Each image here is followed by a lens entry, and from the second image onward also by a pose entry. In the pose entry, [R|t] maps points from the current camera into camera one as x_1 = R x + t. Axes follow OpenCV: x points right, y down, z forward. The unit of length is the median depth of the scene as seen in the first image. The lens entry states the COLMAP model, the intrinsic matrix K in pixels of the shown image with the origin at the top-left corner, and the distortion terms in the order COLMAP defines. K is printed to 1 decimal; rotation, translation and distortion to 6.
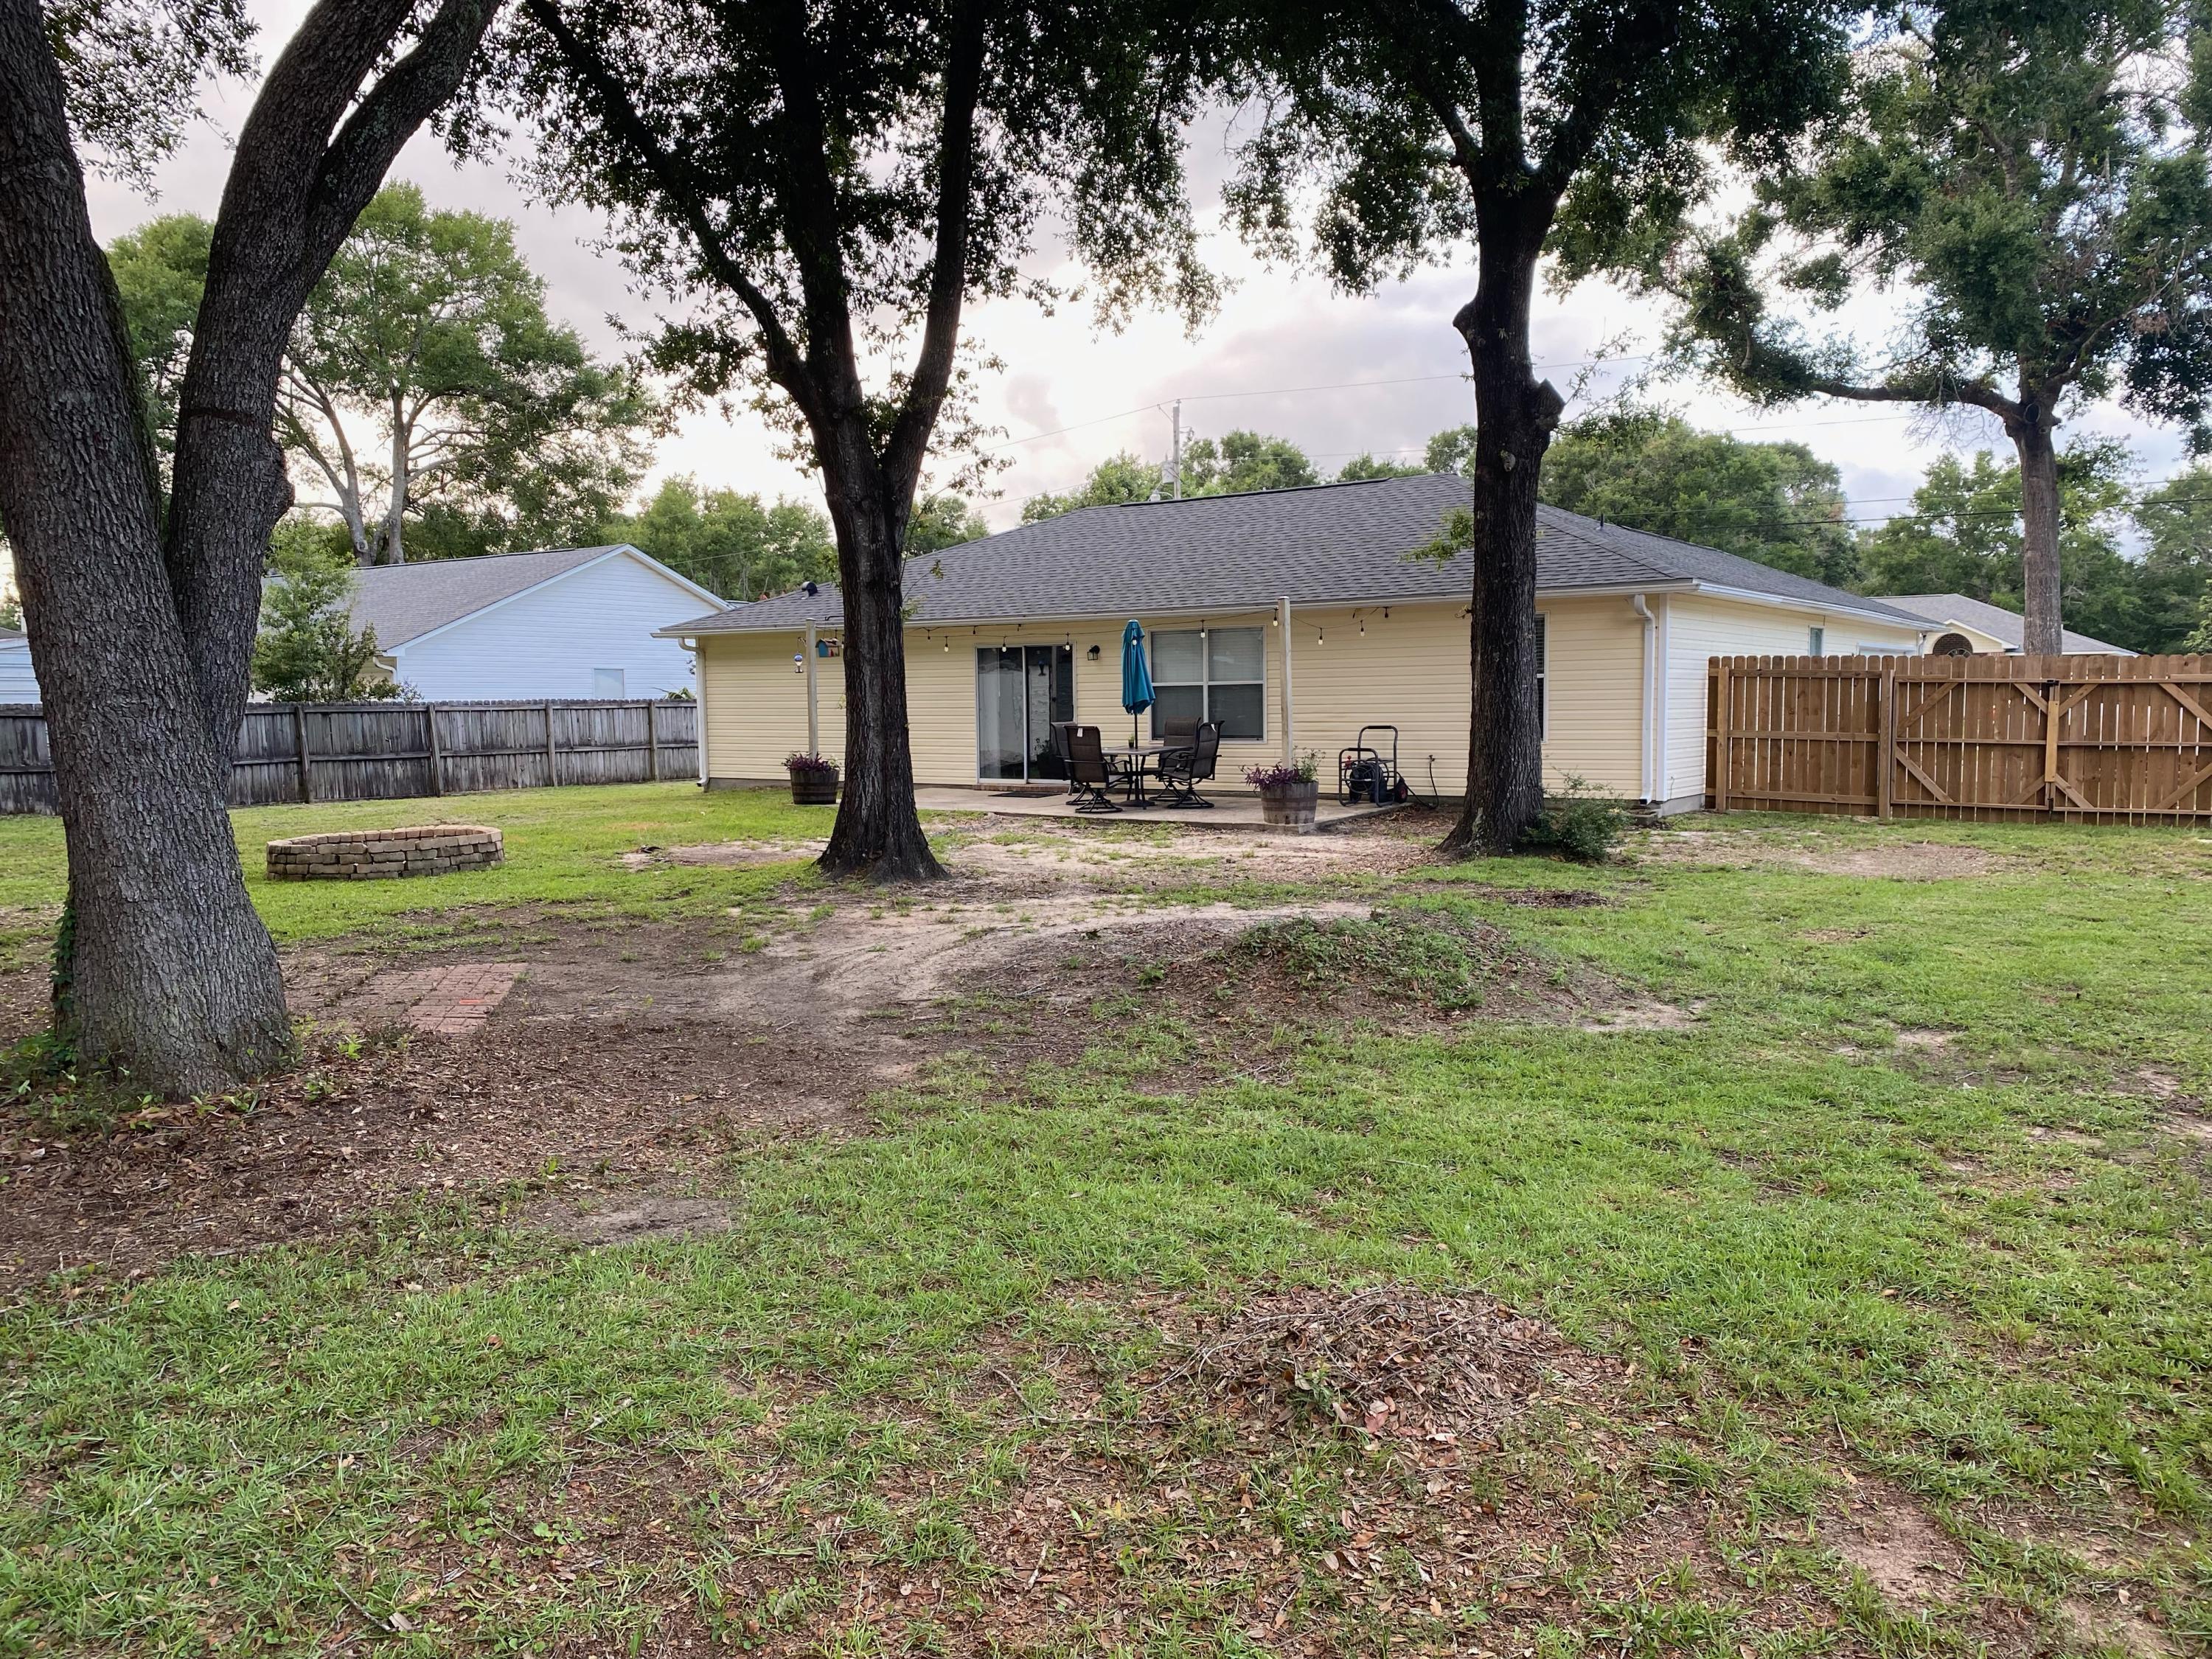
lens RADIAL K [[1660.5, 0, 1107.2], [0, 1660.5, 845.7], [0, 0, 1]] dist [0.082445, -0.138391]
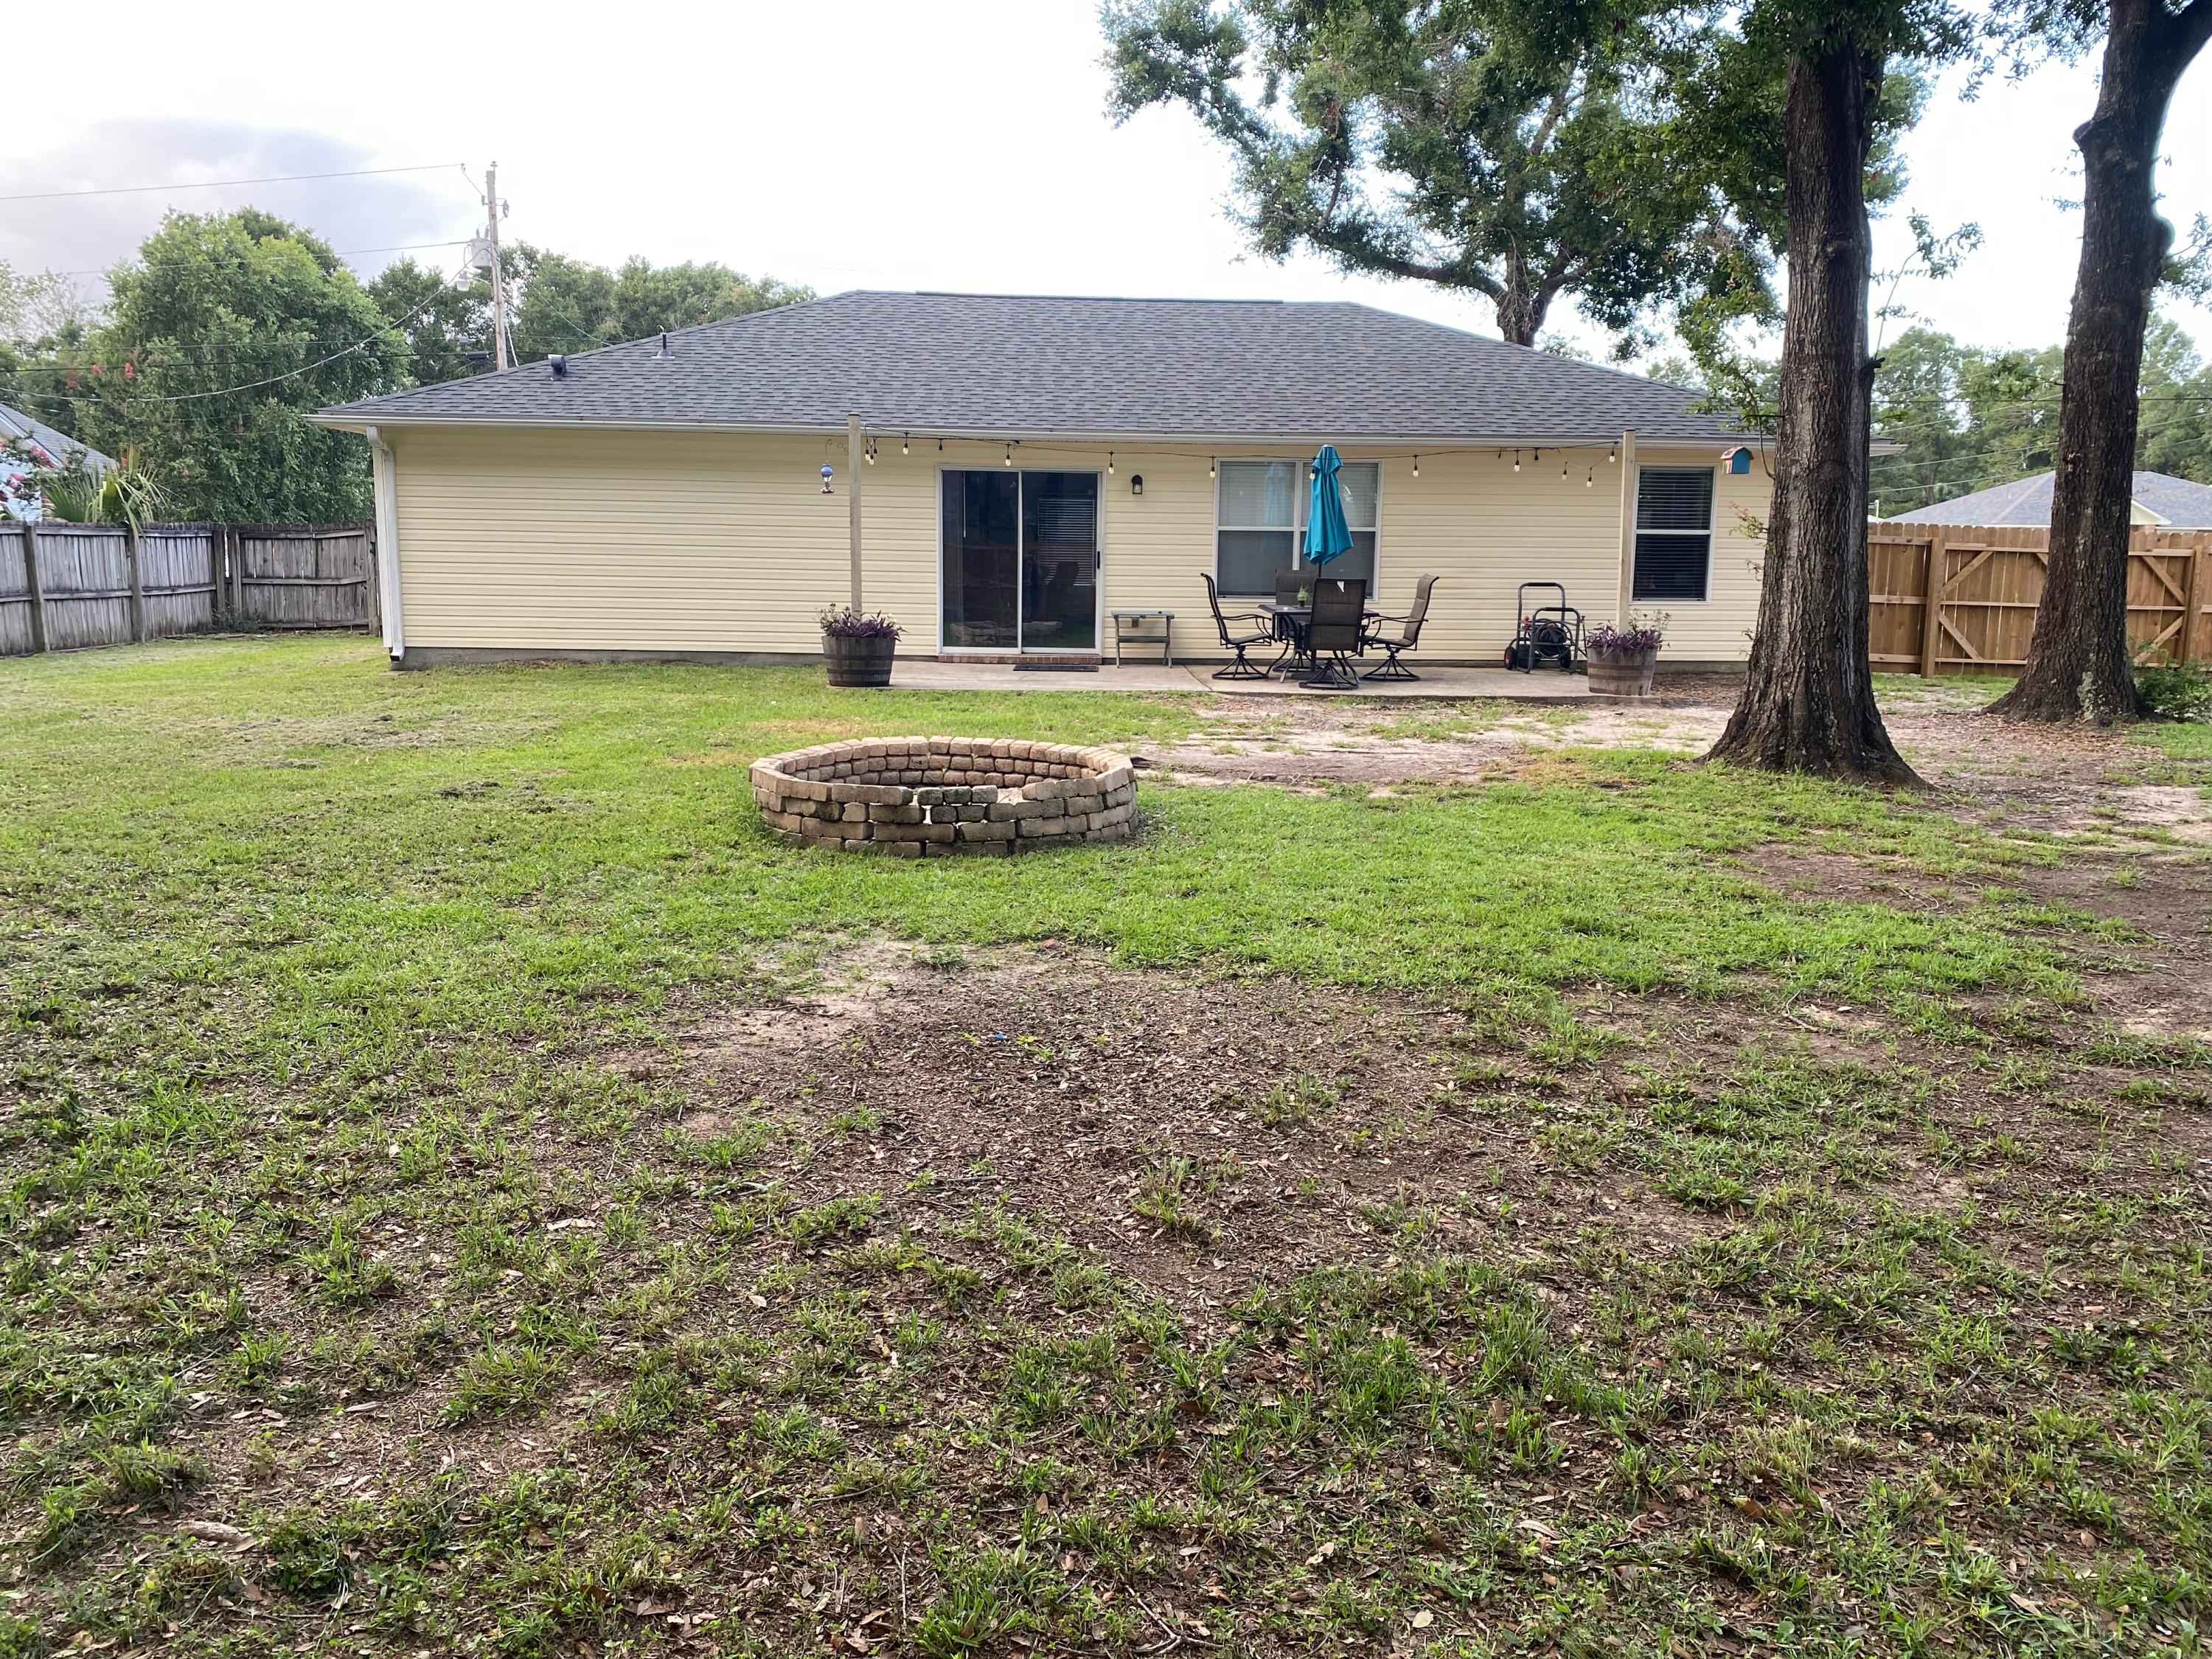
lens RADIAL K [[1660.5, 0, 1107.2], [0, 1660.5, 845.7], [0, 0, 1]] dist [0.082445, -0.138391]
pose [[0.788021, -0.080753, 0.610329, -0.511543], [0.030471, 0.995261, 0.092342, -0.019290], [-0.614894, -0.054170, 0.786747, 0.381458]]
